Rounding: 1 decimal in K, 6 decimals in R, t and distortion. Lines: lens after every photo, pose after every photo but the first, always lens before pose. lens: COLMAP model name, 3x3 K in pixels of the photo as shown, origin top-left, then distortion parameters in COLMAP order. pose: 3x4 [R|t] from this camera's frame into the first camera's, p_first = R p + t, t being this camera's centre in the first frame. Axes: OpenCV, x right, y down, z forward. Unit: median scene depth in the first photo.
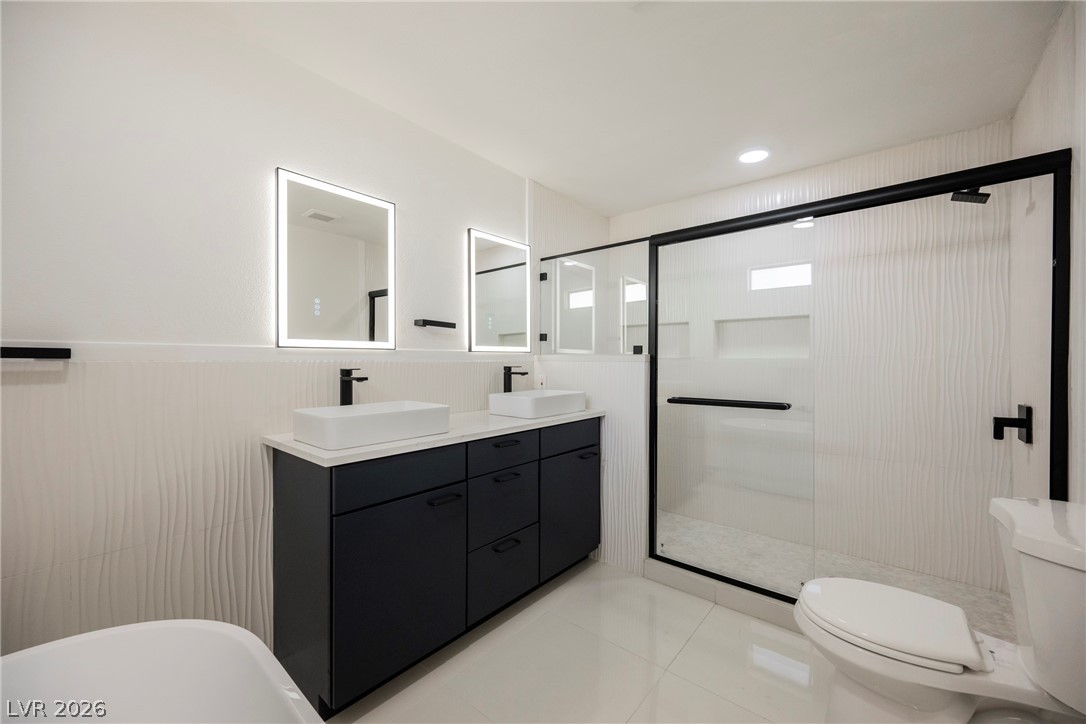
lens RADIAL K [[416.7, 0, 540.2], [0, 416.7, 385.2], [0, 0, 1]] dist [-0.001805, -0.000089]
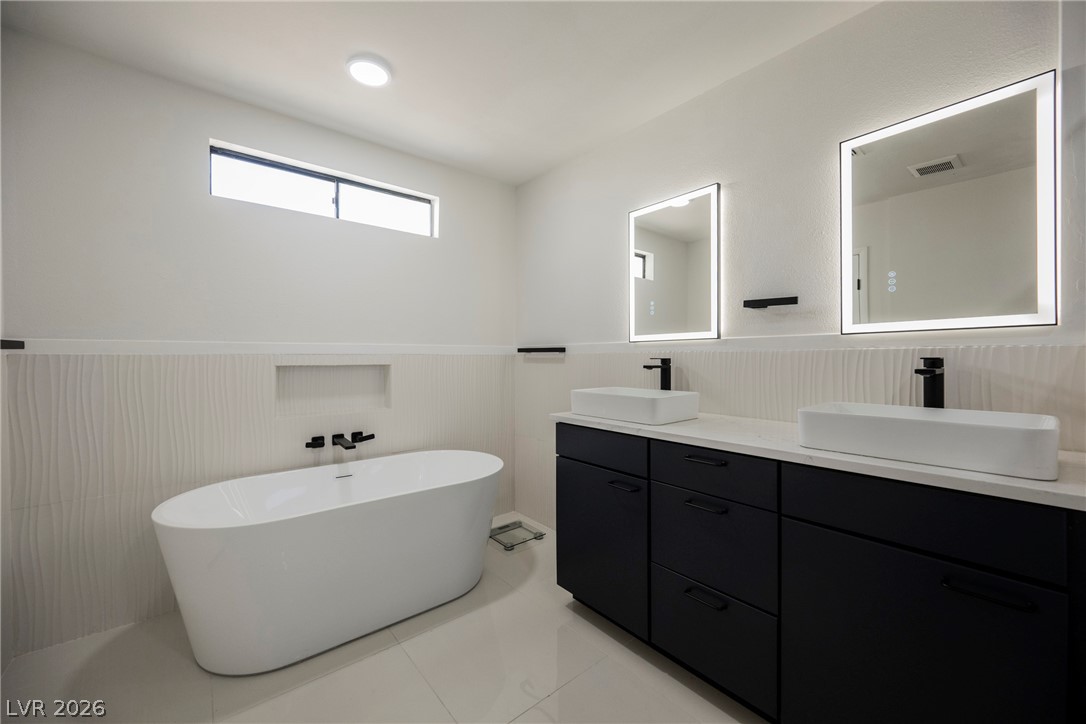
lens RADIAL K [[422.6, 0, 543.0], [0, 422.6, 362.0], [0, 0, 1]] dist [-0.003011, -0.000422]
pose [[-0.173944, 0.021089, -0.984530, 0.712861], [-0.039724, 0.998807, 0.028413, -0.046178], [0.983954, 0.044051, -0.172898, 0.836538]]
